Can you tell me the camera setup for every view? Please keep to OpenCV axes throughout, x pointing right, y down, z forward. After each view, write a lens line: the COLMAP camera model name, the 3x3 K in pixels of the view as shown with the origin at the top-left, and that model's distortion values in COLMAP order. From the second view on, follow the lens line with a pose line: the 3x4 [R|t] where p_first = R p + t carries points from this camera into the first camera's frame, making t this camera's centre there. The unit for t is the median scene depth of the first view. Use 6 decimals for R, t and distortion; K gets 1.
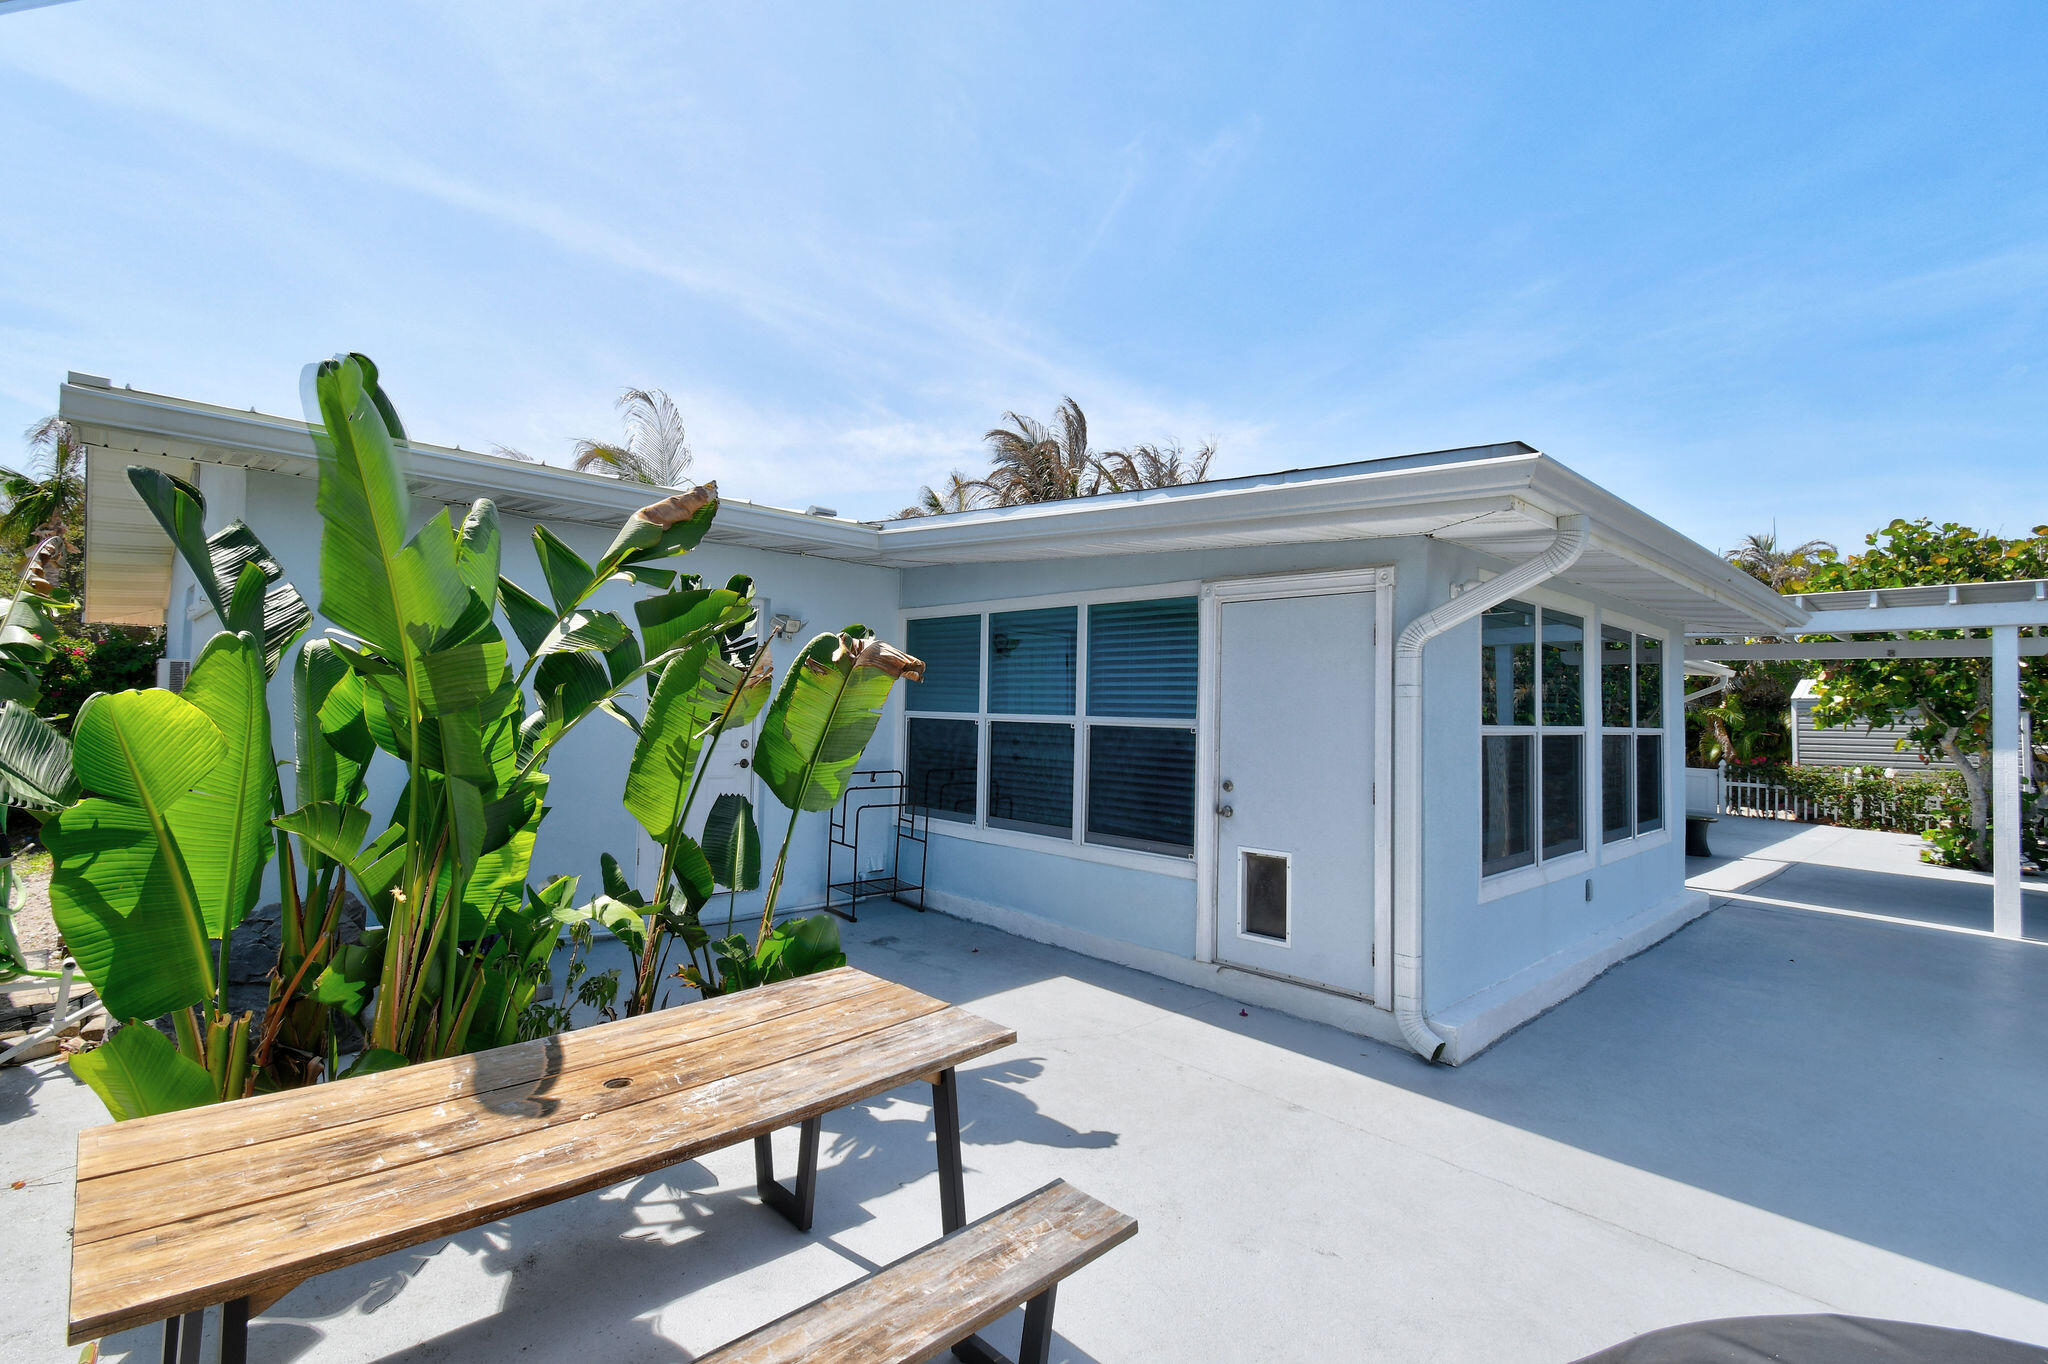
lens RADIAL K [[911.9, 0, 1023.7], [0, 911.9, 680.3], [0, 0, 1]] dist [0.003989, 0.000650]
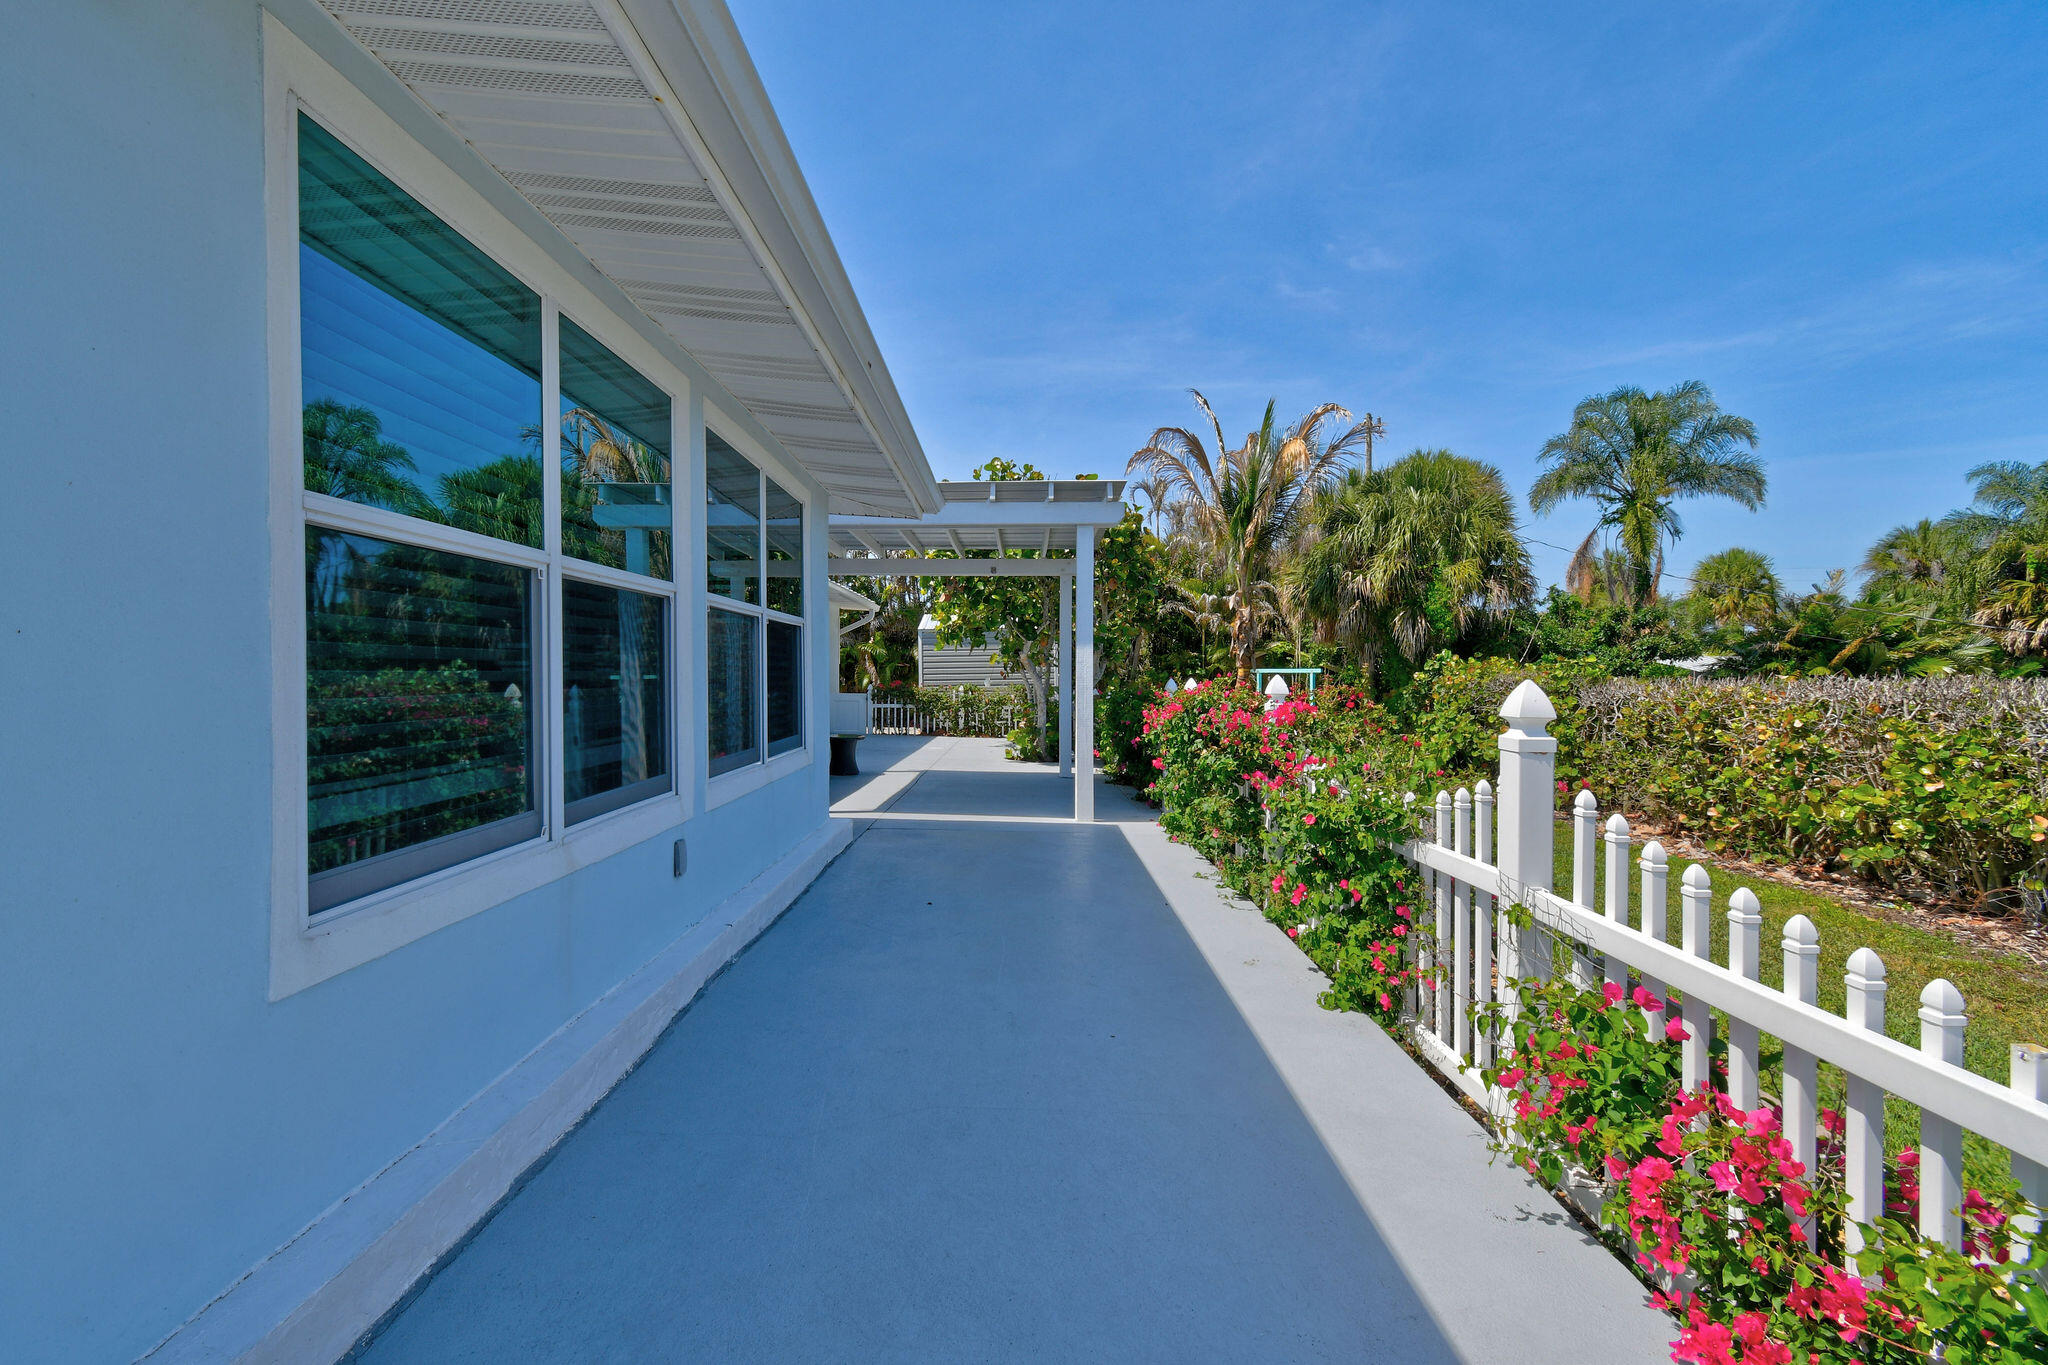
lens RADIAL K [[911.9, 0, 1025.5], [0, 911.9, 681.3], [0, 0, 1]] dist [0.003989, 0.000650]
pose [[0.682897, -0.032681, 0.729783, 0.150554], [-0.009788, 0.998500, 0.053873, 0.035500], [-0.730449, -0.043933, 0.681553, 0.191404]]
